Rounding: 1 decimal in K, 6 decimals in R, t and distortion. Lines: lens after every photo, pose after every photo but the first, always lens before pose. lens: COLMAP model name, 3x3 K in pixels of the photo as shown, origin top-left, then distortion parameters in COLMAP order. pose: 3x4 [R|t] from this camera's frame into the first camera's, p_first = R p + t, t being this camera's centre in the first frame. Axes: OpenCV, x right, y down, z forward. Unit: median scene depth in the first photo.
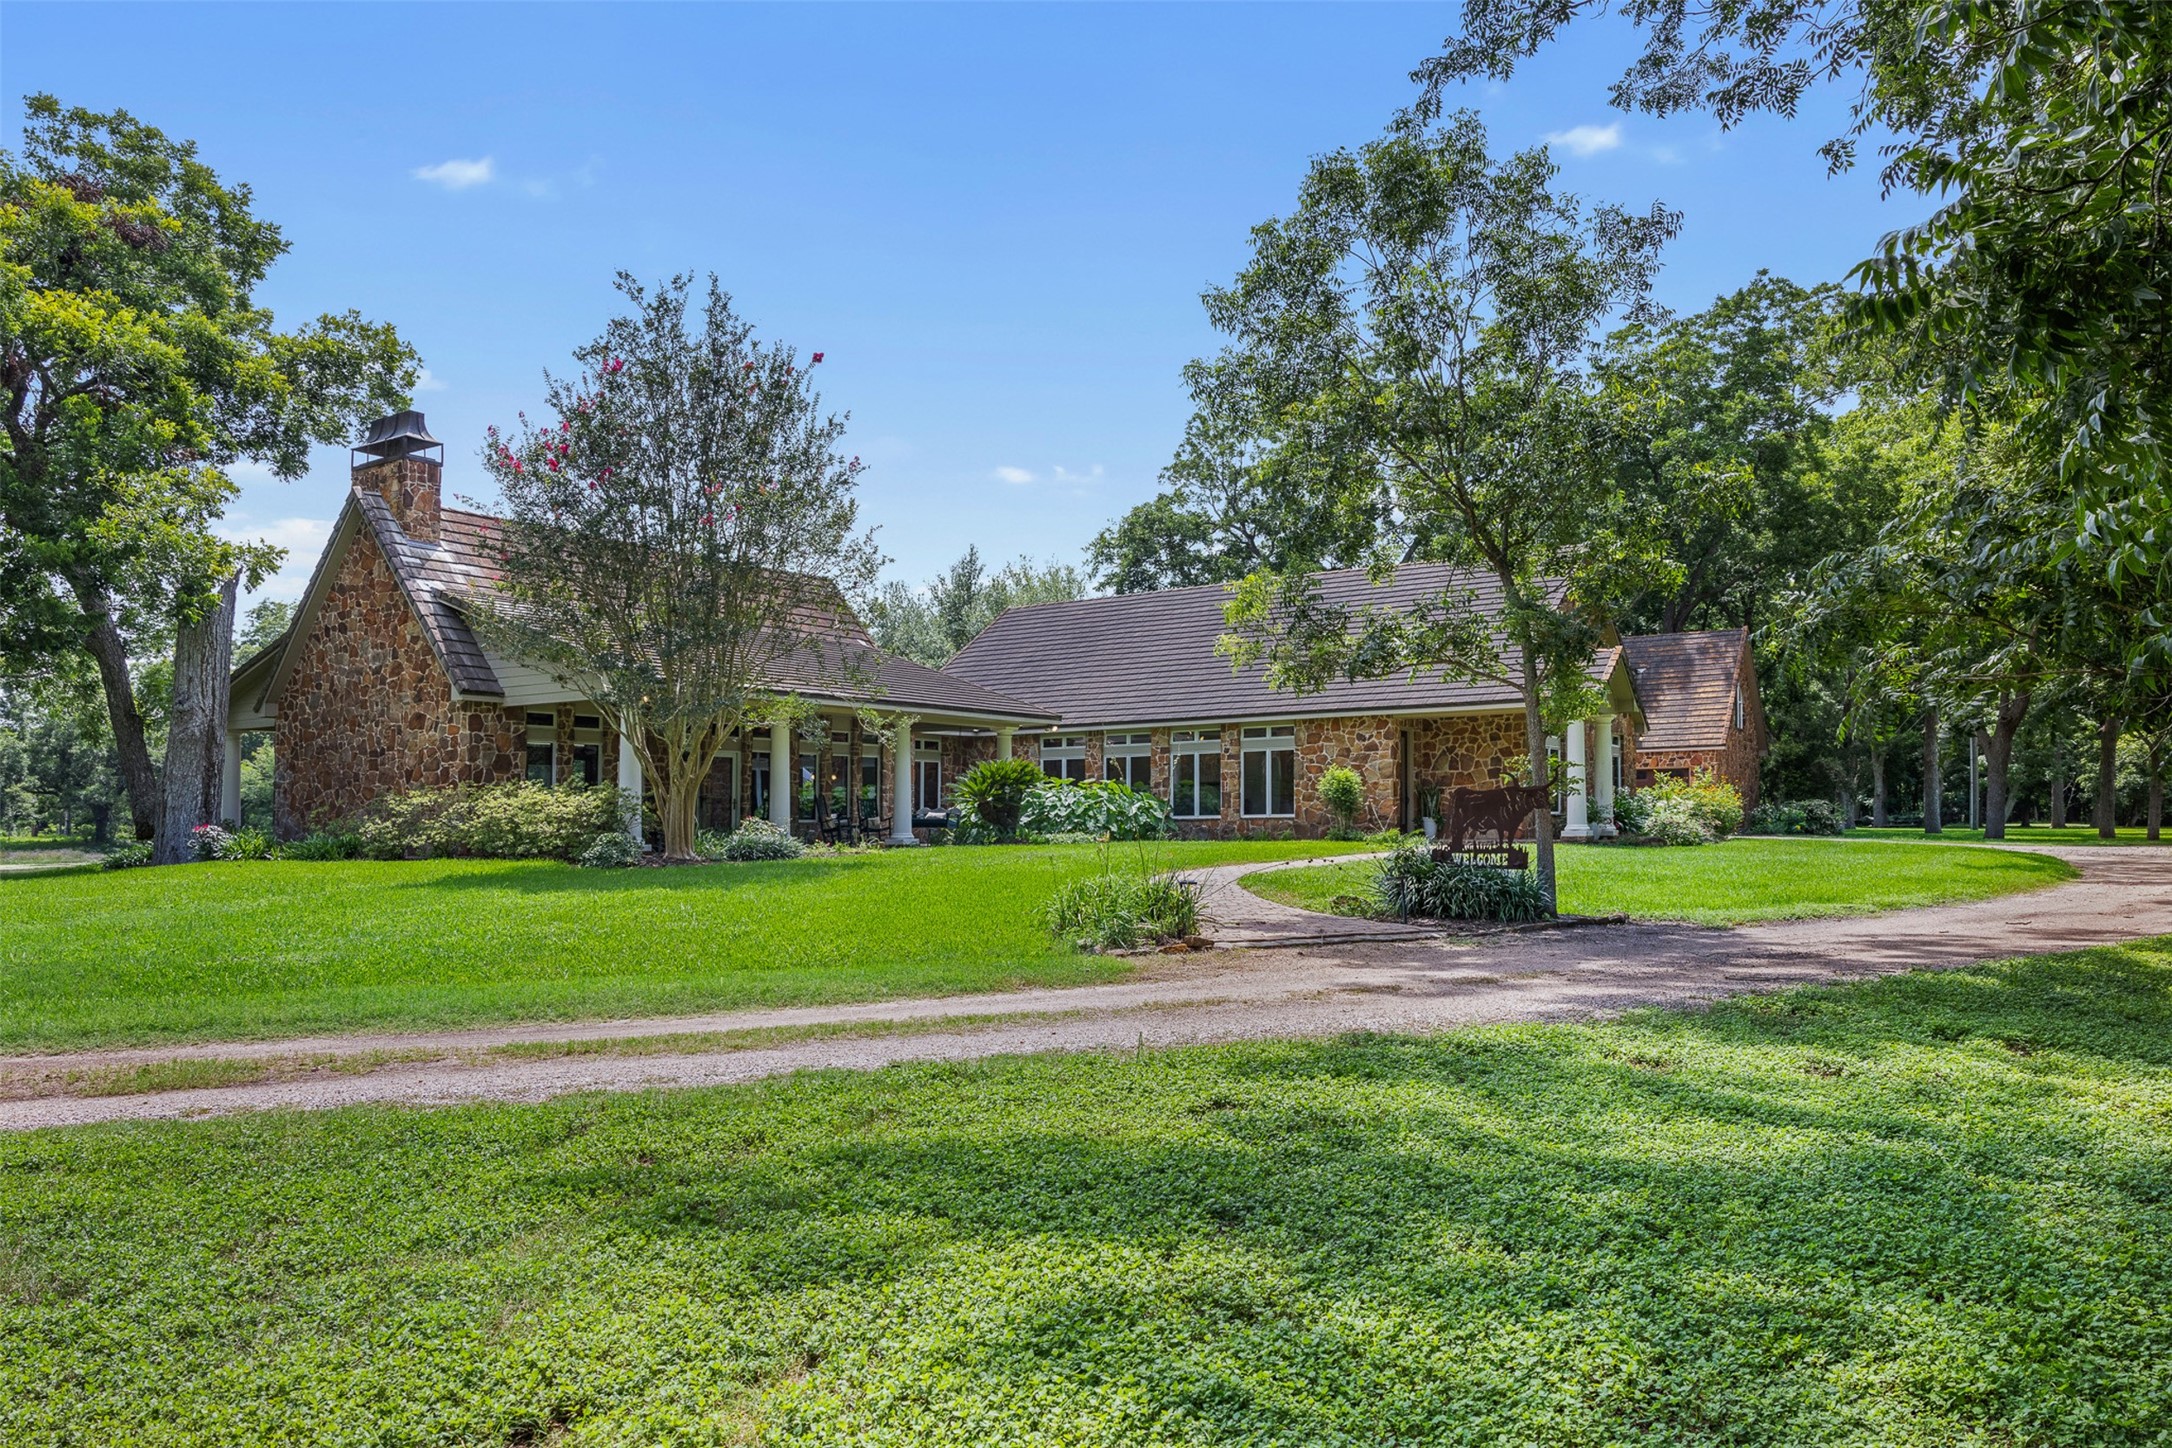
lens RADIAL K [[1529.5, 0, 1086.0], [0, 1529.5, 724.0], [0, 0, 1]] dist [0.000881, 0.000101]
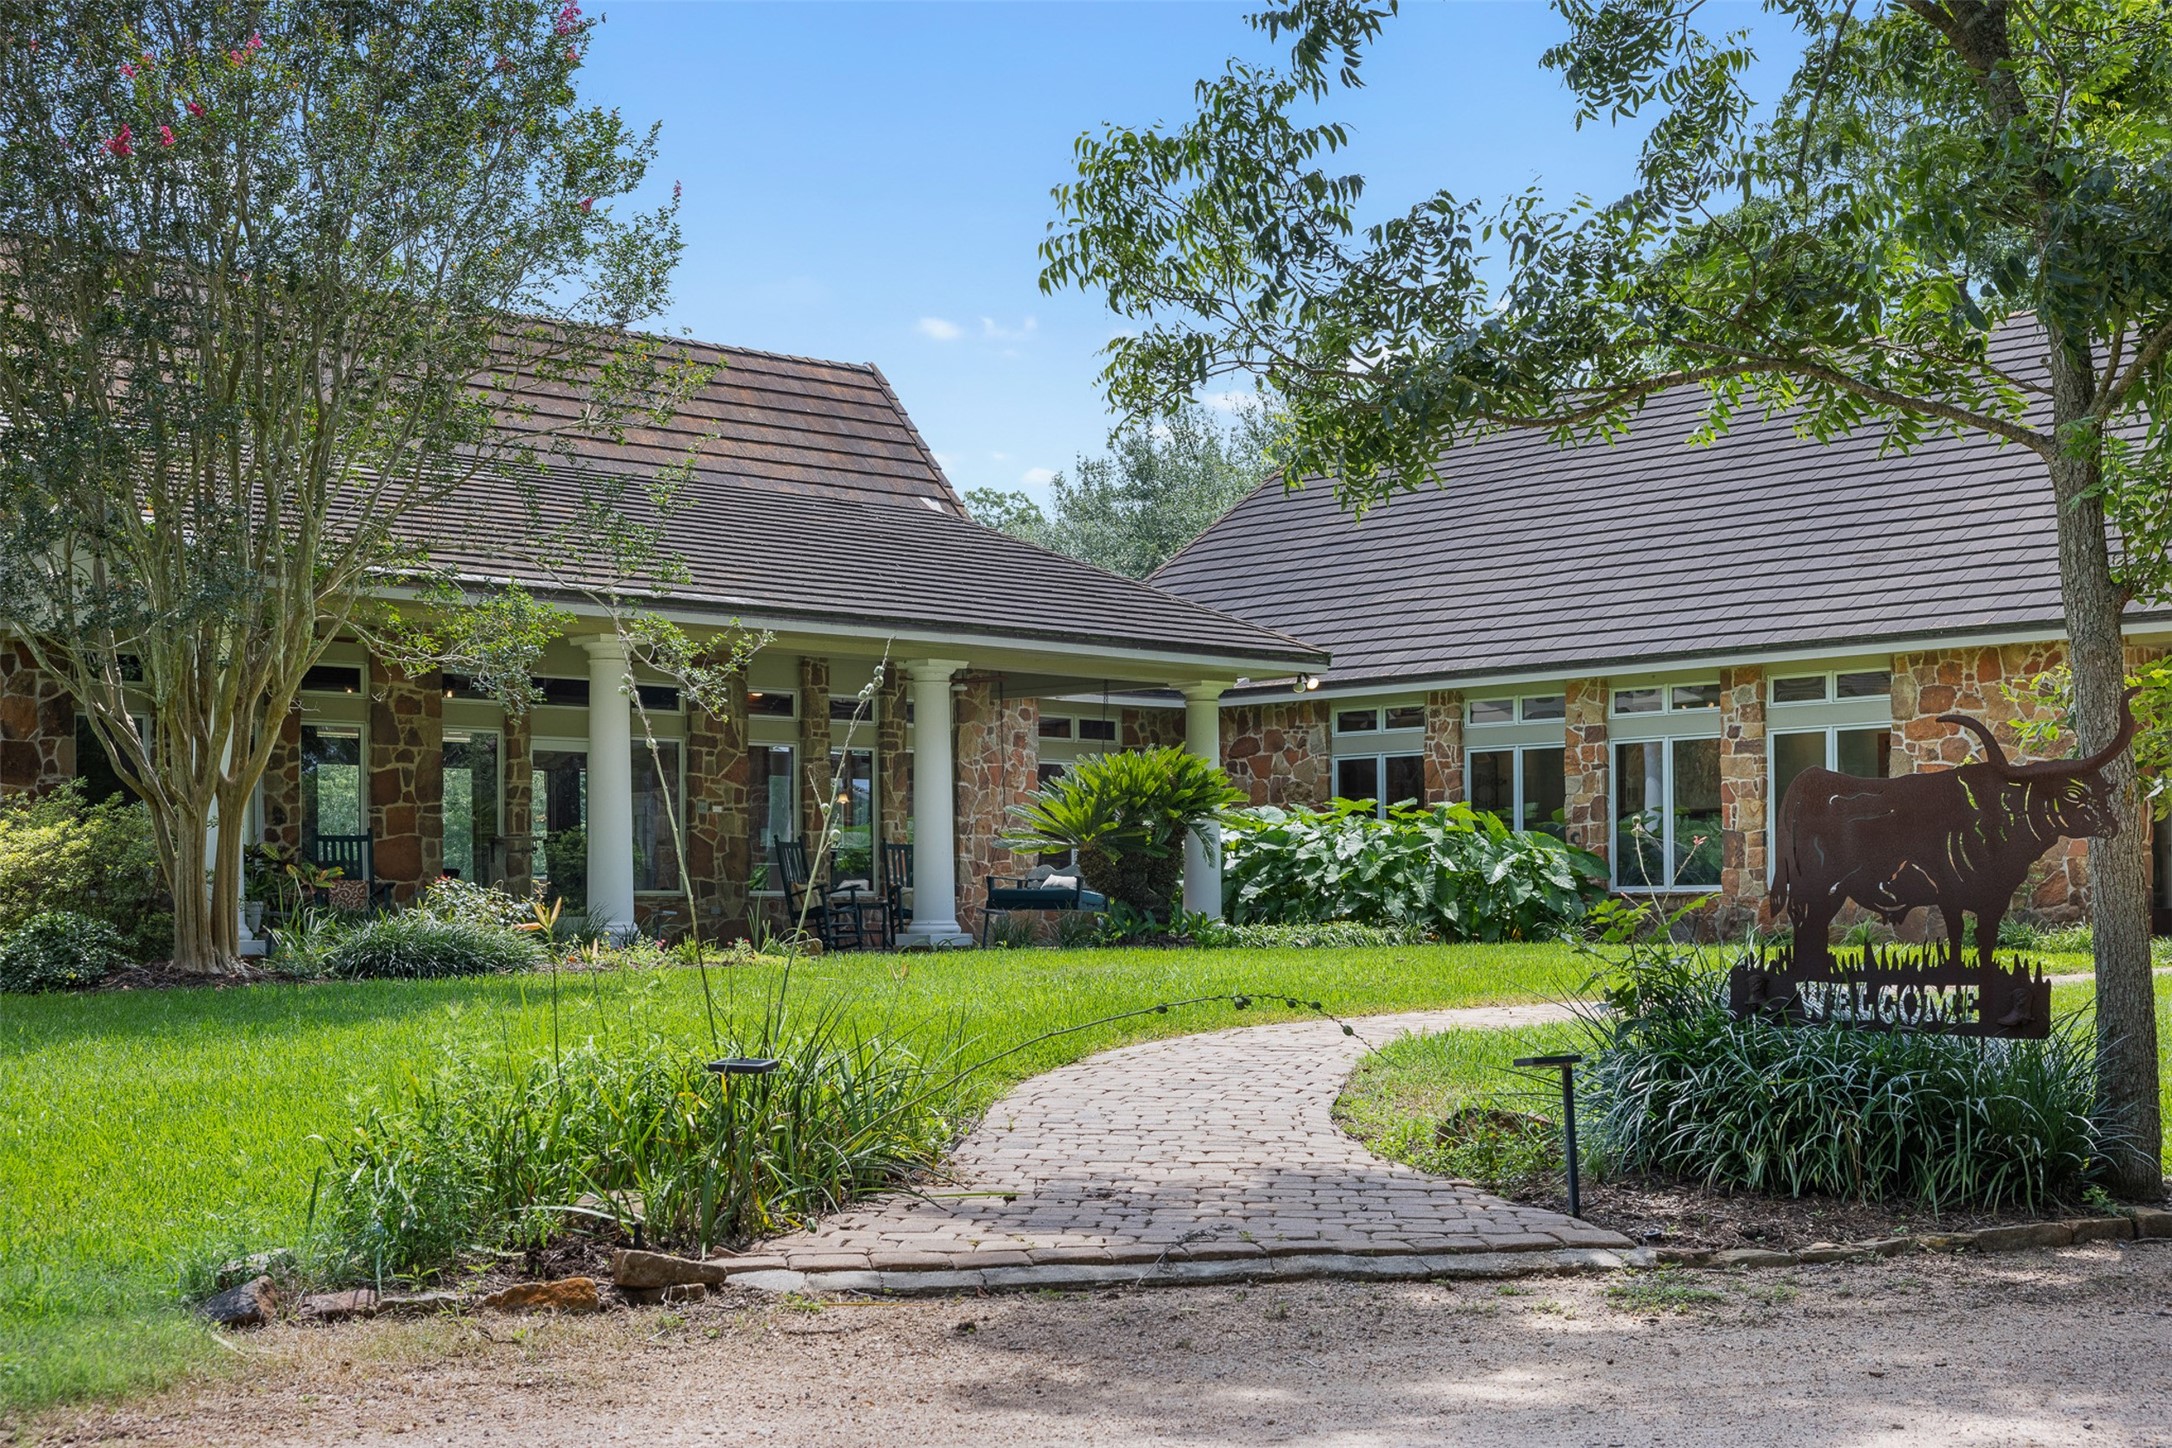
lens RADIAL K [[2856.5, 0, 1086.0], [0, 2856.5, 724.0], [0, 0, 1]] dist [0.023918, 0.027756]
pose [[0.968670, -0.009610, -0.248167, 0.118688], [0.009420, 0.999954, -0.001951, 0.015567], [0.248175, -0.000448, 0.968715, 0.194768]]
